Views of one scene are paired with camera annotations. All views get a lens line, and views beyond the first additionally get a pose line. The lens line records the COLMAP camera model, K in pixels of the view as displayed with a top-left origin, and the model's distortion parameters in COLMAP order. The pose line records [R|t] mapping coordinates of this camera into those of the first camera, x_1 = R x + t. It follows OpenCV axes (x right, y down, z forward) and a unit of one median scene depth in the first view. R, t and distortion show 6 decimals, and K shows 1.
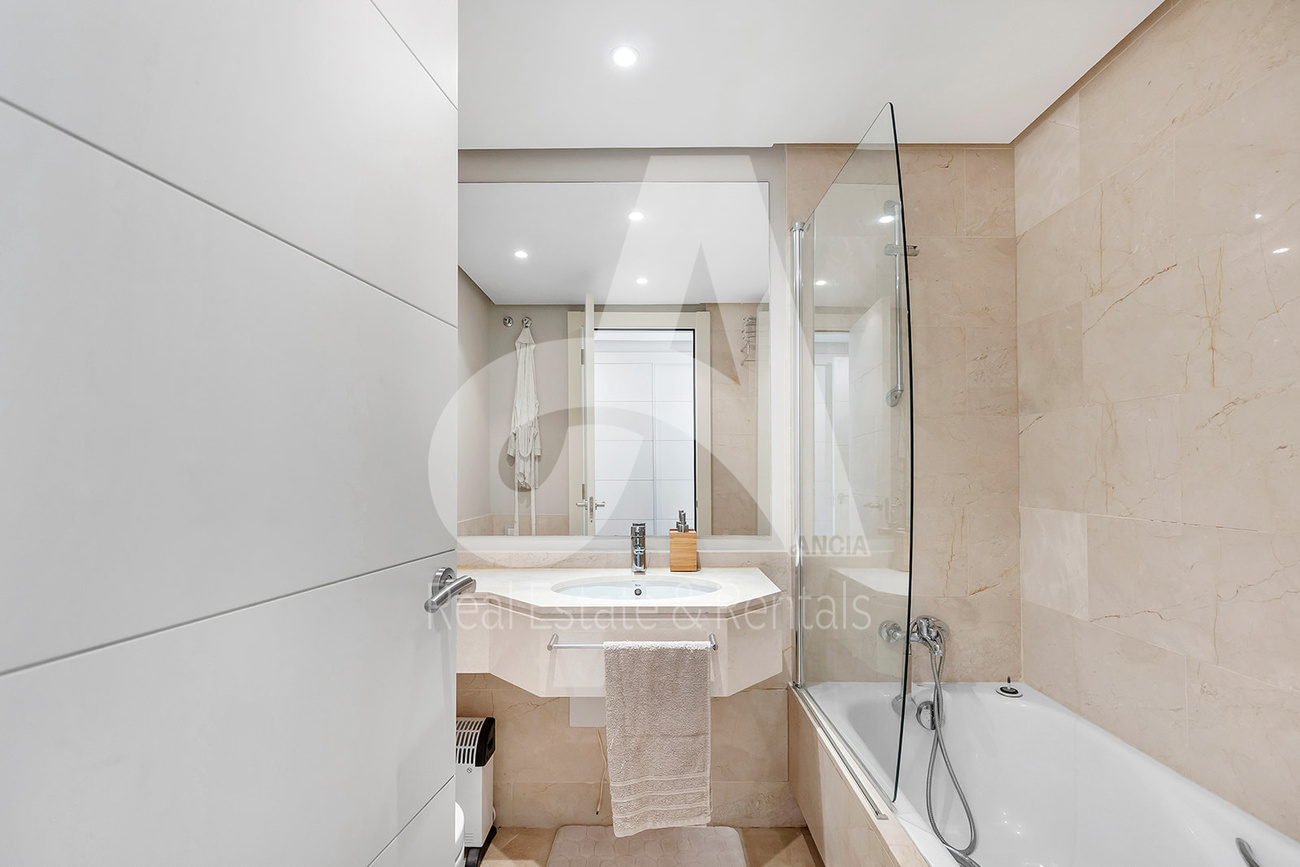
lens RADIAL K [[582.4, 0, 654.8], [0, 582.4, 471.5], [0, 0, 1]] dist [-0.000356, 0.000050]
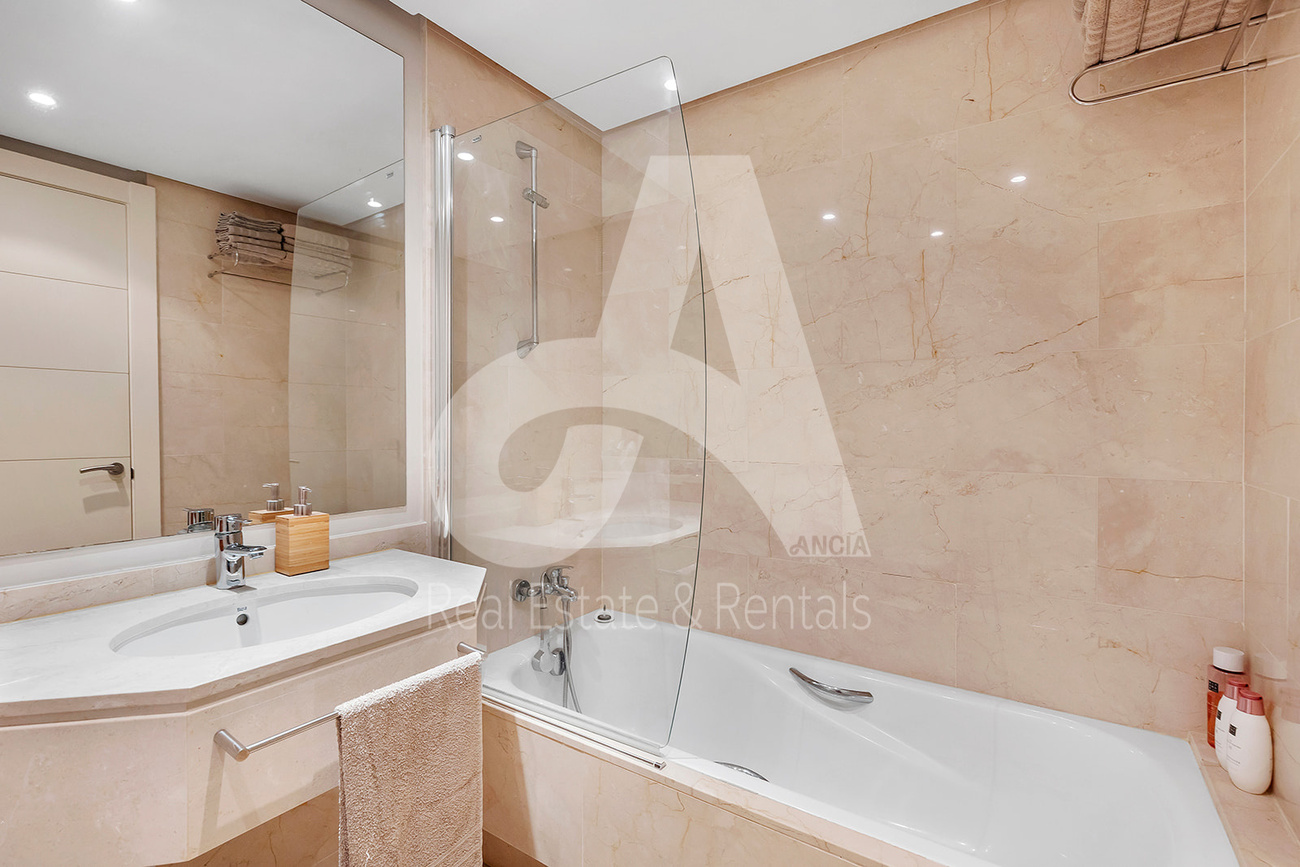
lens RADIAL K [[590.8, 0, 653.9], [0, 590.8, 439.5], [0, 0, 1]] dist [-0.001021, -0.000725]
pose [[0.569934, -0.022619, 0.821379, -0.286831], [0.001065, 0.999641, 0.026789, -0.002746], [-0.821690, -0.014393, 0.569753, 0.271825]]
